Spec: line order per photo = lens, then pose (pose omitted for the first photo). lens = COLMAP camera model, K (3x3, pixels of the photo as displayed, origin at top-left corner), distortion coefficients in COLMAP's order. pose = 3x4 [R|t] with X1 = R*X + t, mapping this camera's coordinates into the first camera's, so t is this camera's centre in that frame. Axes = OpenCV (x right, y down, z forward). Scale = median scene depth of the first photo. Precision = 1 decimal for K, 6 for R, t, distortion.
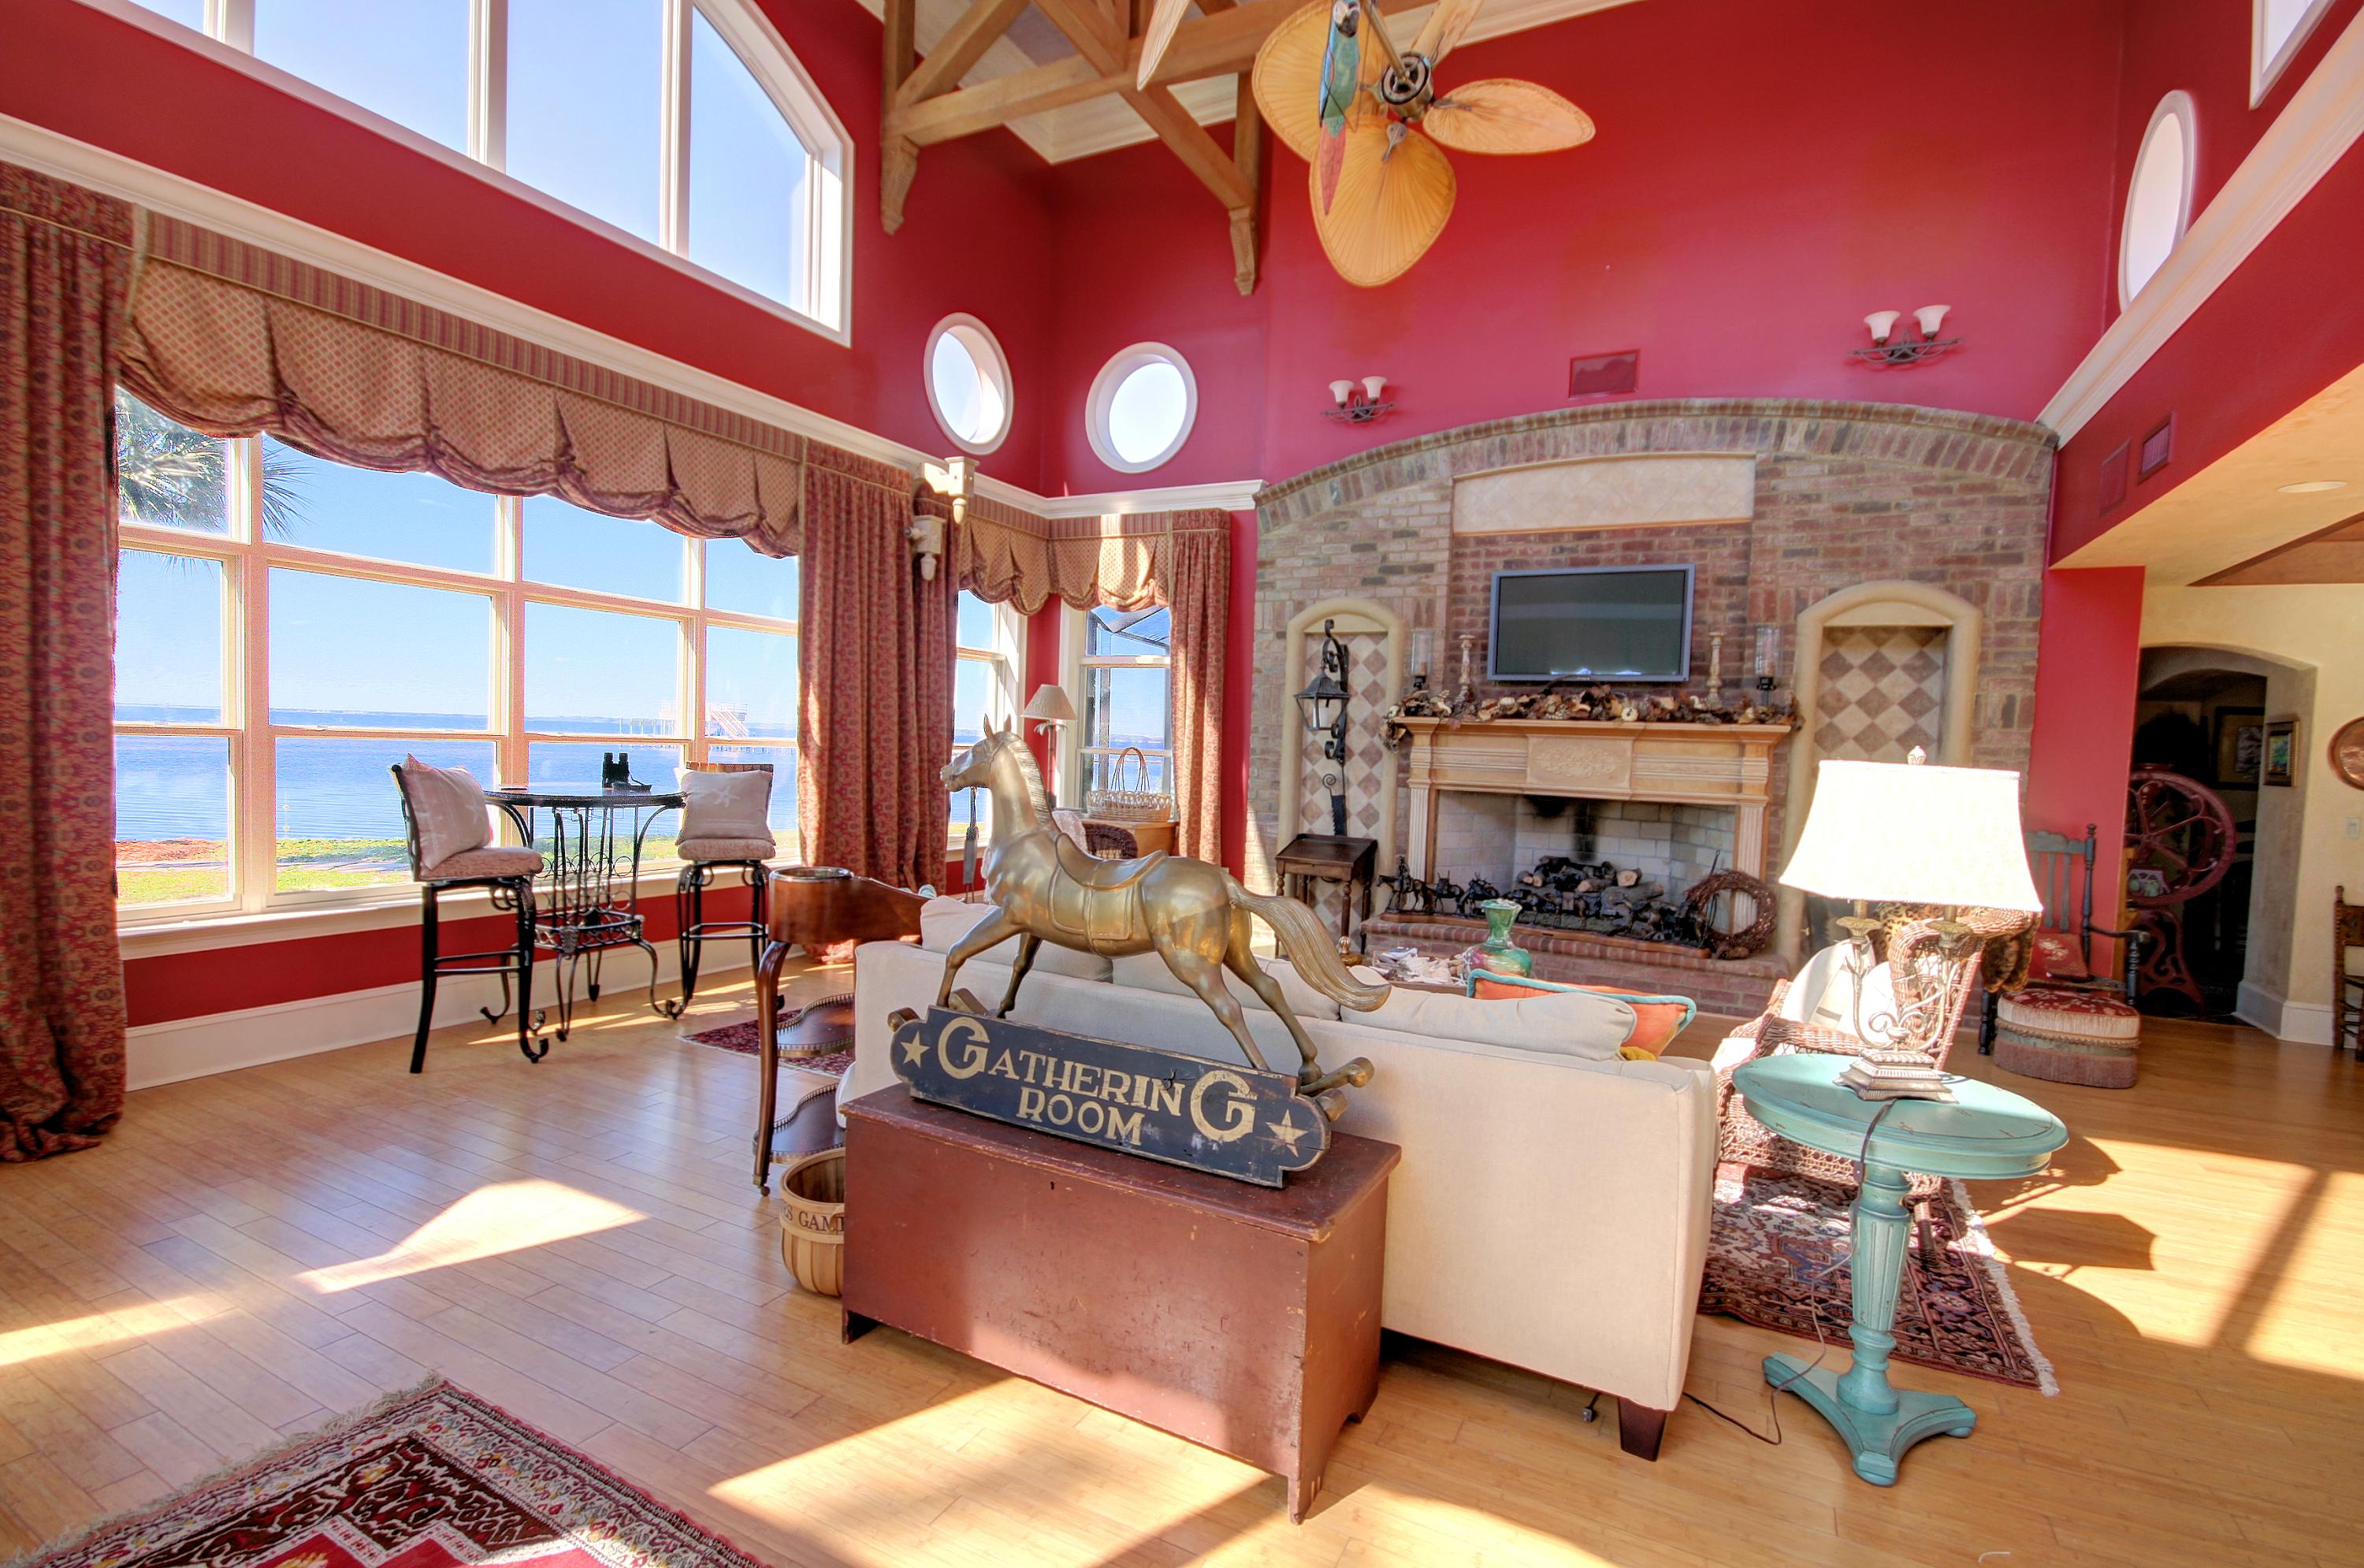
lens RADIAL K [[1105.5, 0, 1182.0], [0, 1105.5, 784.0], [0, 0, 1]] dist [-0.011788, 0.000792]
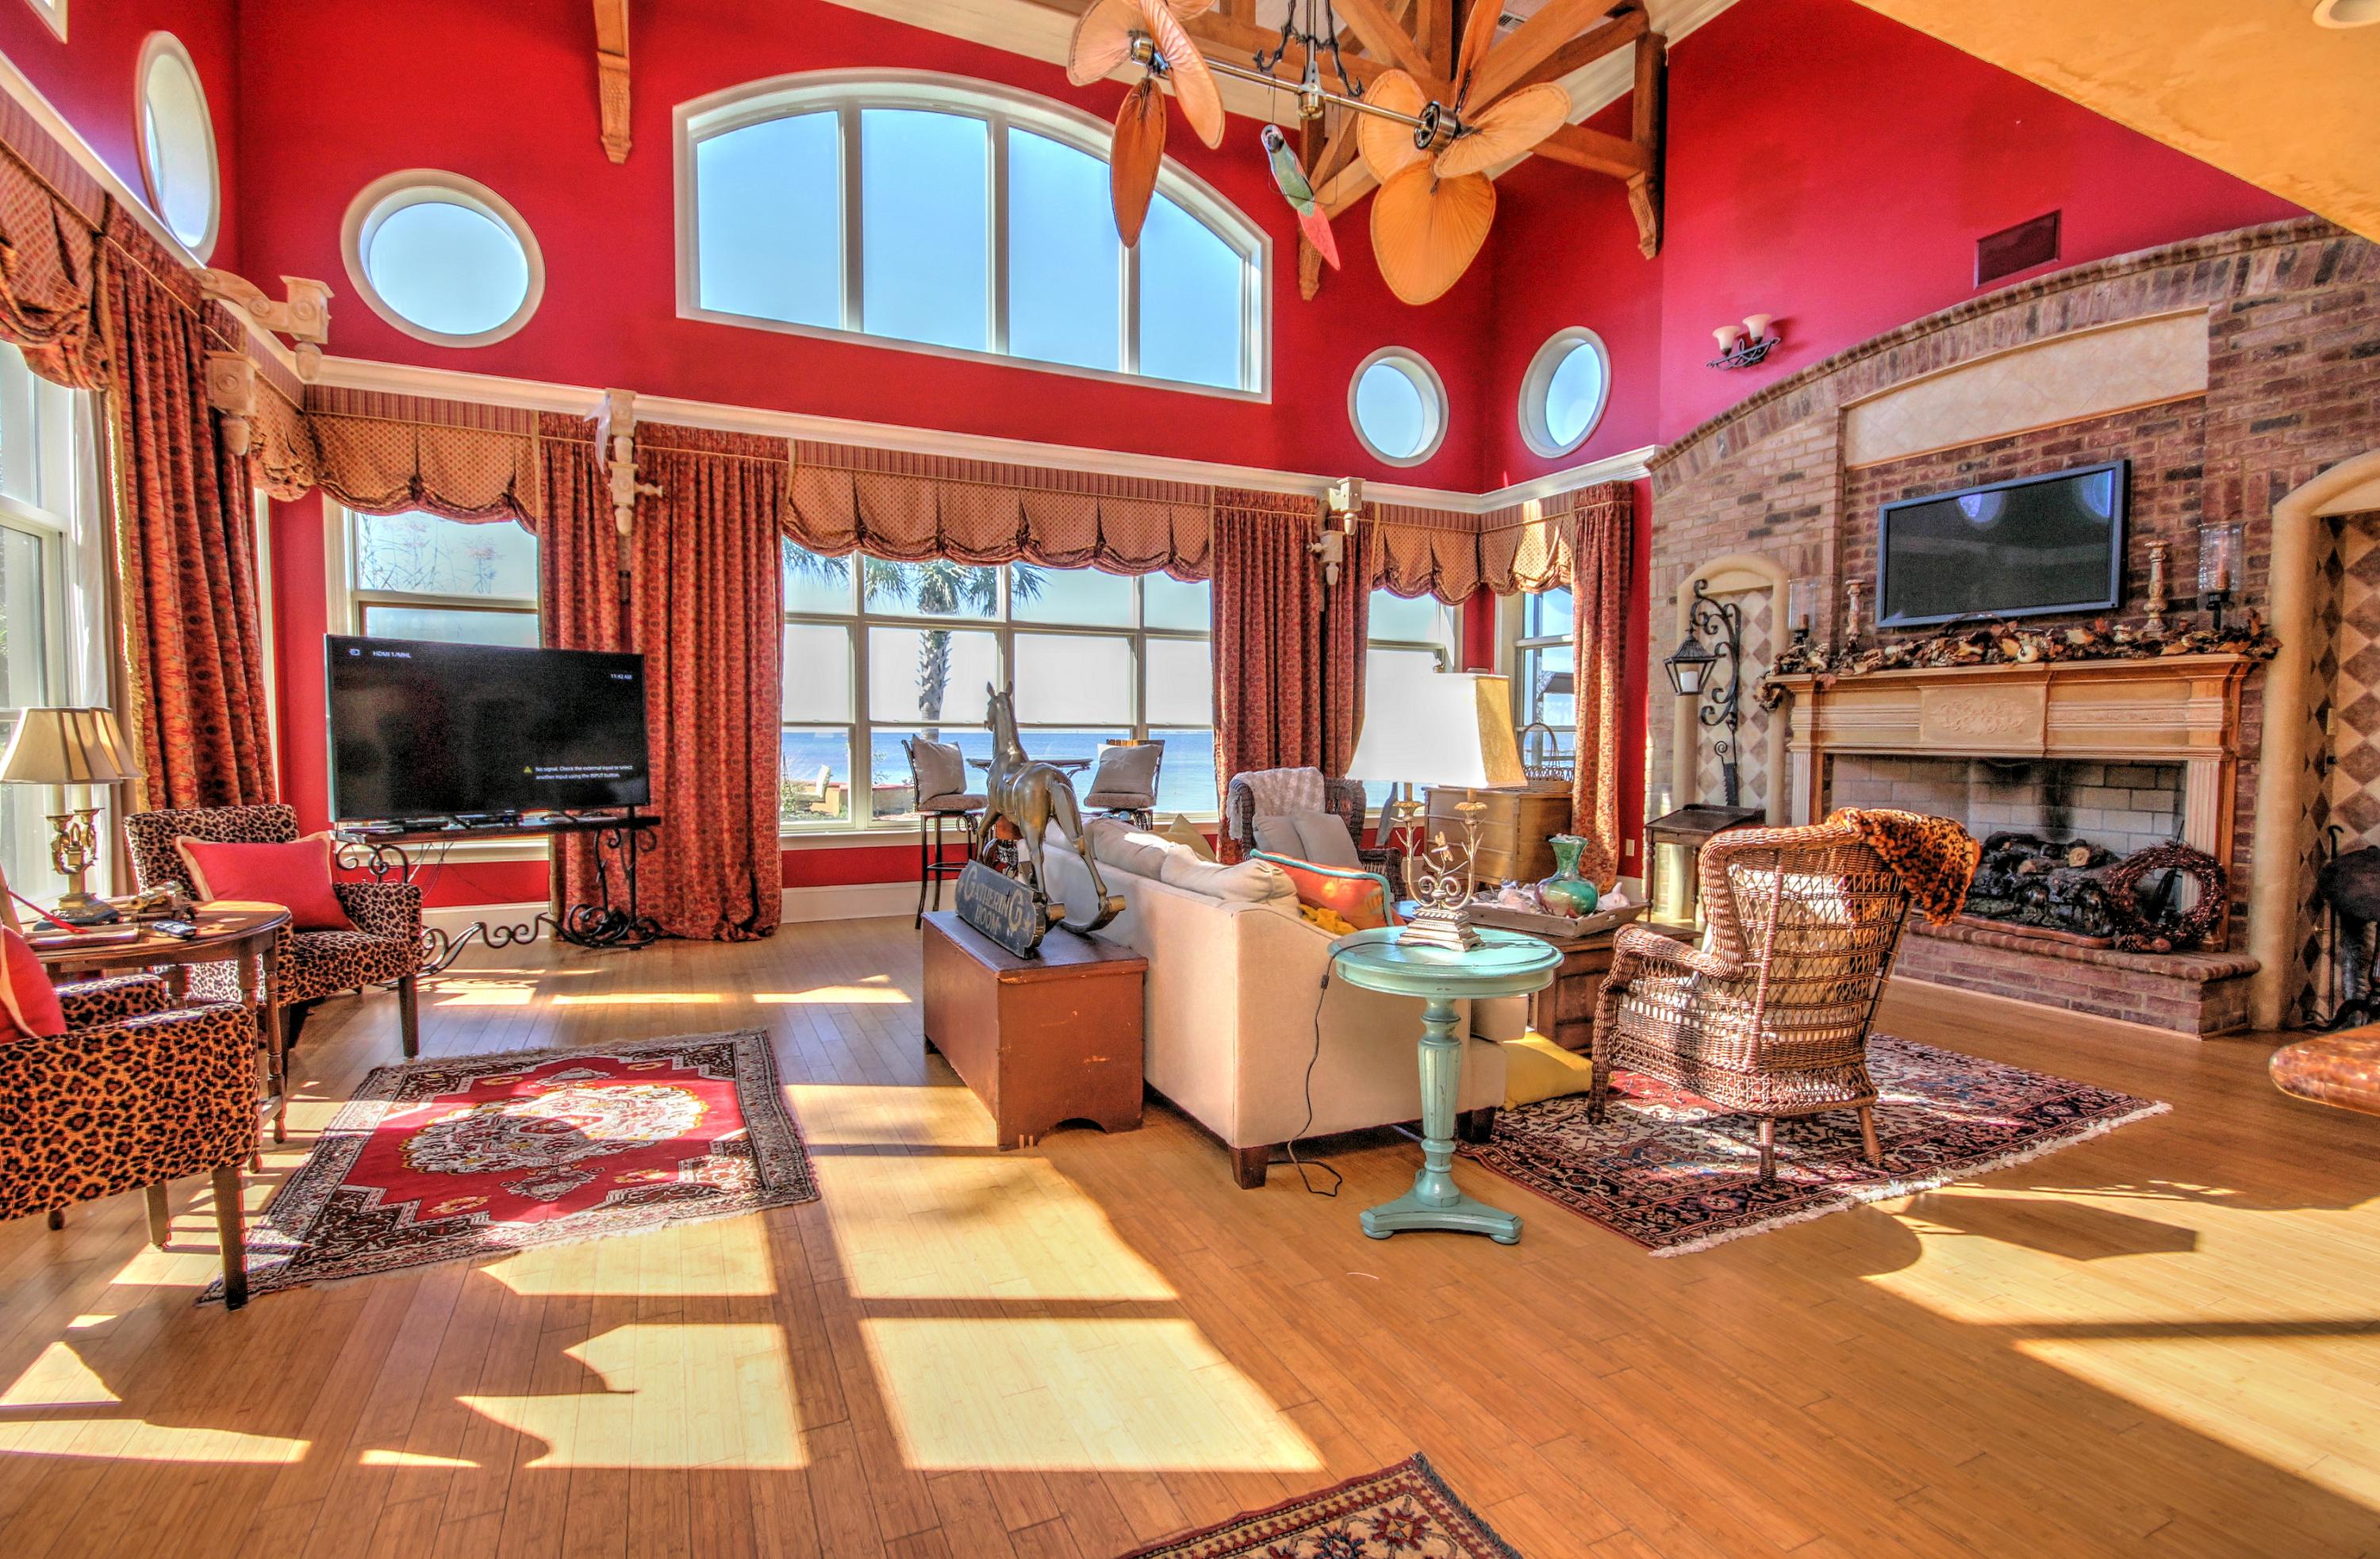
lens RADIAL K [[1136.9, 0, 1190.0], [0, 1136.9, 779.5], [0, 0, 1]] dist [0.002529, -0.014811]
pose [[0.792273, -0.009017, -0.610100, 0.406093], [0.001042, 0.999909, -0.013424, 0.040132], [0.610165, 0.010000, 0.792211, -0.056024]]
